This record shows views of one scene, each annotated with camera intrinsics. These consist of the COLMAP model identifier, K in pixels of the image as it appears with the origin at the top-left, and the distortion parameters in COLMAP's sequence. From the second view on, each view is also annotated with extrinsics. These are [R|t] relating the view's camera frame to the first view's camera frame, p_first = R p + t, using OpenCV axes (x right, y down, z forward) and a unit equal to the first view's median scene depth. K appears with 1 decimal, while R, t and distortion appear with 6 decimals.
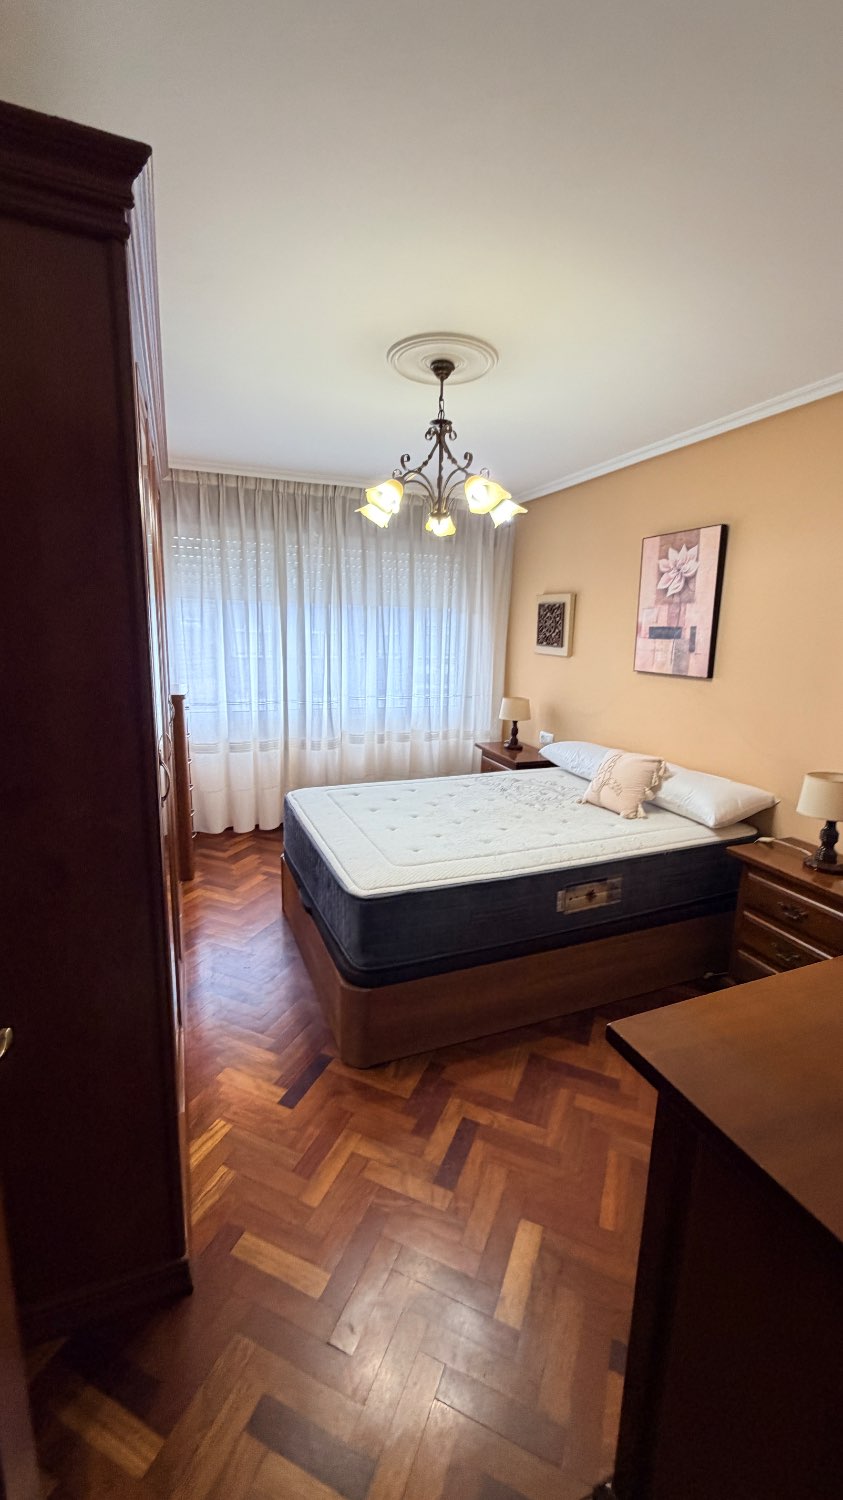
lens RADIAL K [[592.7, 0, 417.7], [0, 592.7, 742.9], [0, 0, 1]] dist [-0.000787, 0.000589]
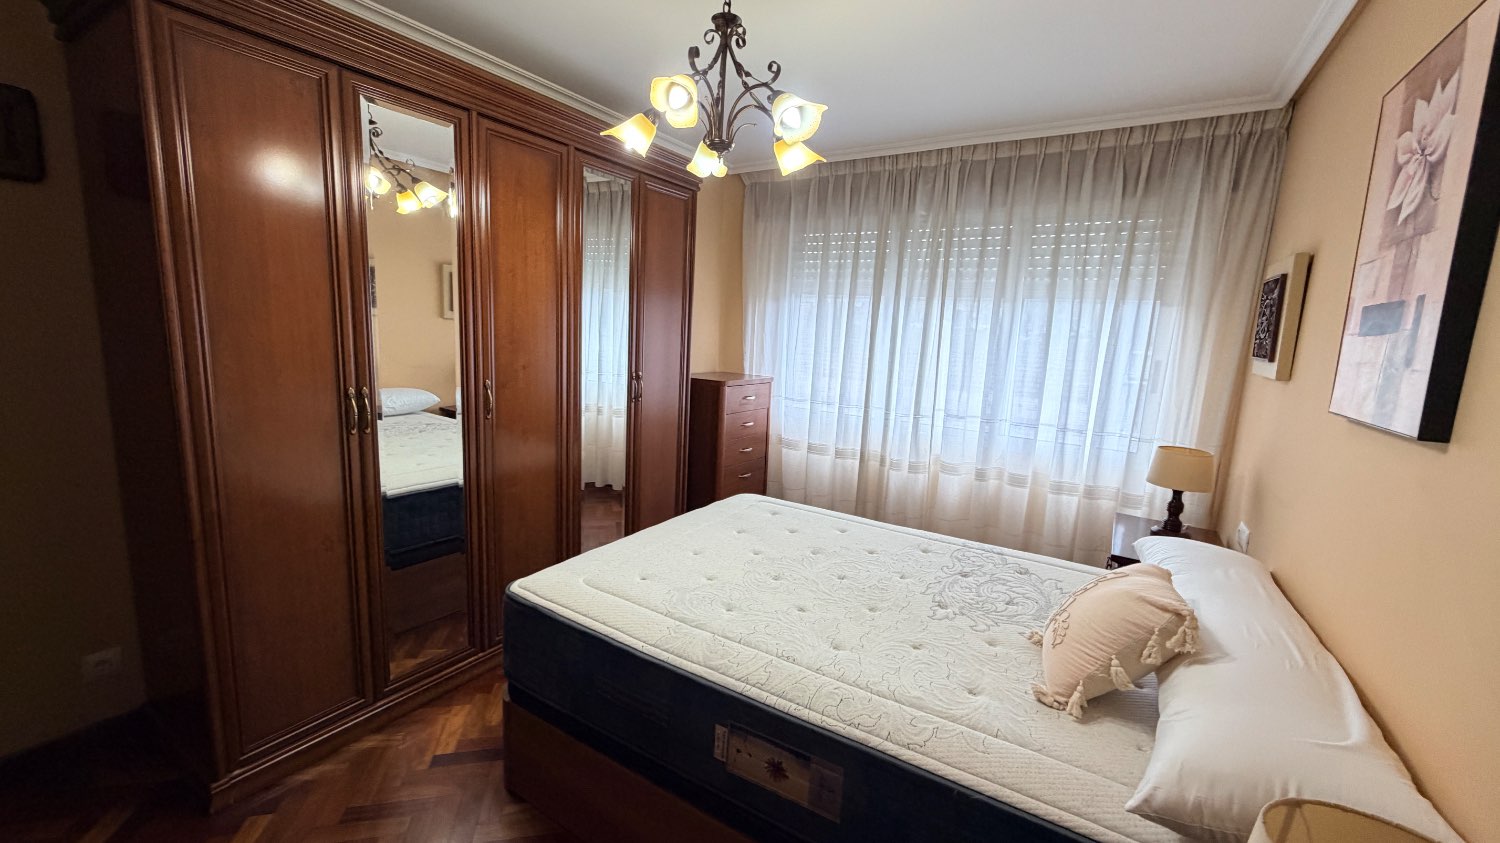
lens RADIAL K [[592.7, 0, 748.0], [0, 592.7, 425.4], [0, 0, 1]] dist [-0.000787, 0.000589]
pose [[0.586715, 0.138964, -0.797781, 0.496120], [-0.189946, 0.981297, 0.031238, -0.050309], [0.787201, 0.133207, 0.602138, 0.447194]]
